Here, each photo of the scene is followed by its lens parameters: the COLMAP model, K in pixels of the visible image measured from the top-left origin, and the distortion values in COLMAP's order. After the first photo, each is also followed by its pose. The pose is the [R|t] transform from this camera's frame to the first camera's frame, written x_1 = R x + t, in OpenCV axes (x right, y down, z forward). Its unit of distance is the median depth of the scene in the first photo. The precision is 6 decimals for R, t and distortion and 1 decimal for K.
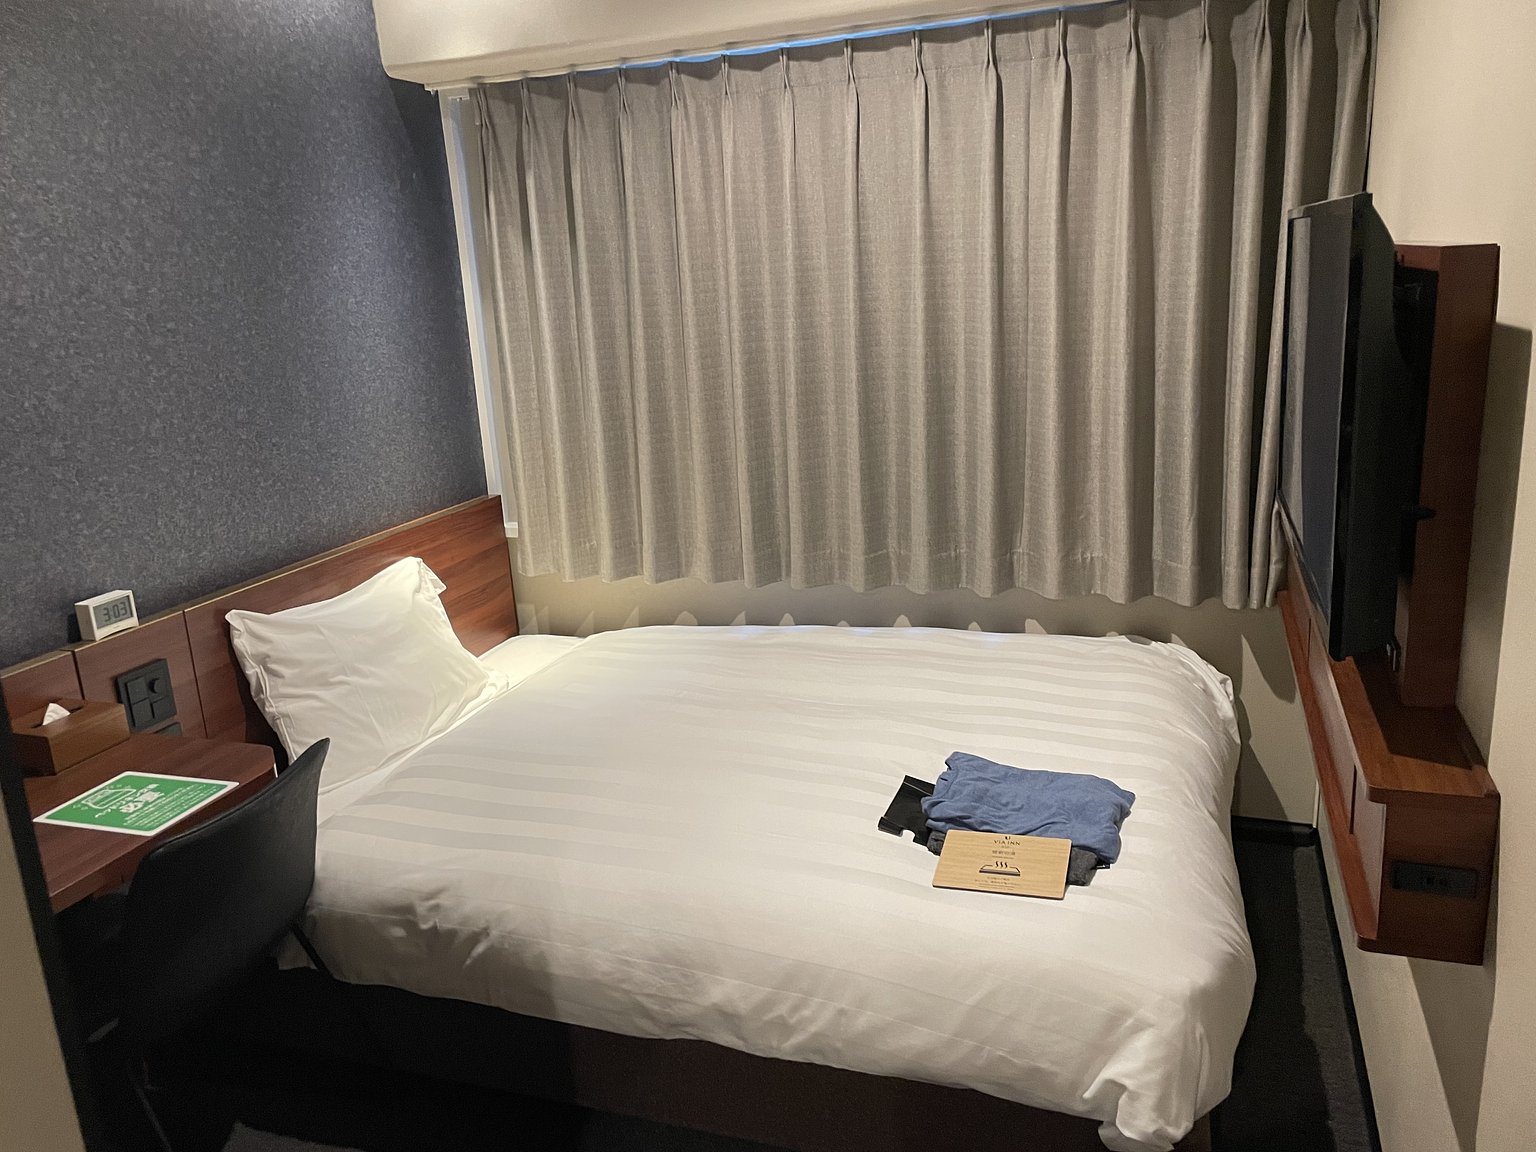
lens RADIAL K [[1171.6, 0, 769.9], [0, 1171.6, 574.0], [0, 0, 1]] dist [0.010246, -0.009411]
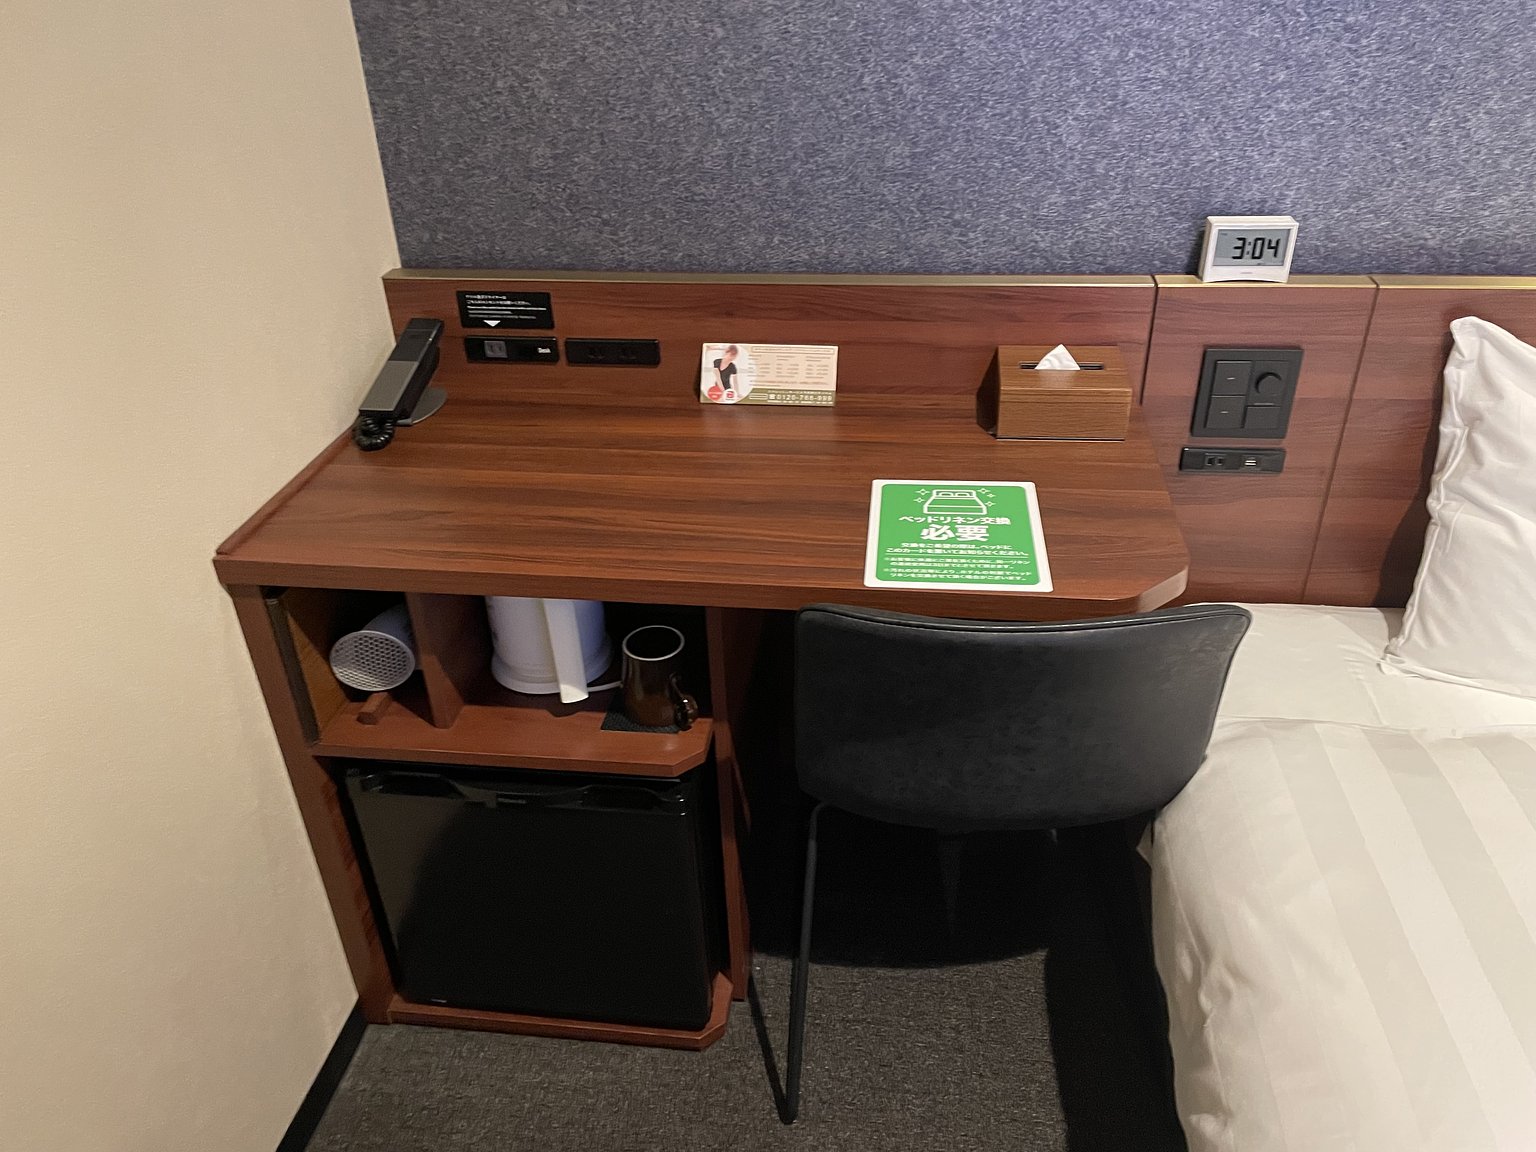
lens RADIAL K [[1171.6, 0, 769.8], [0, 1171.6, 587.2], [0, 0, 1]] dist [0.010246, -0.009411]
pose [[0.212373, 0.548358, -0.808827, -0.006082], [-0.233002, 0.832251, 0.503059, -0.072171], [0.949004, 0.081622, 0.304516, 0.575624]]
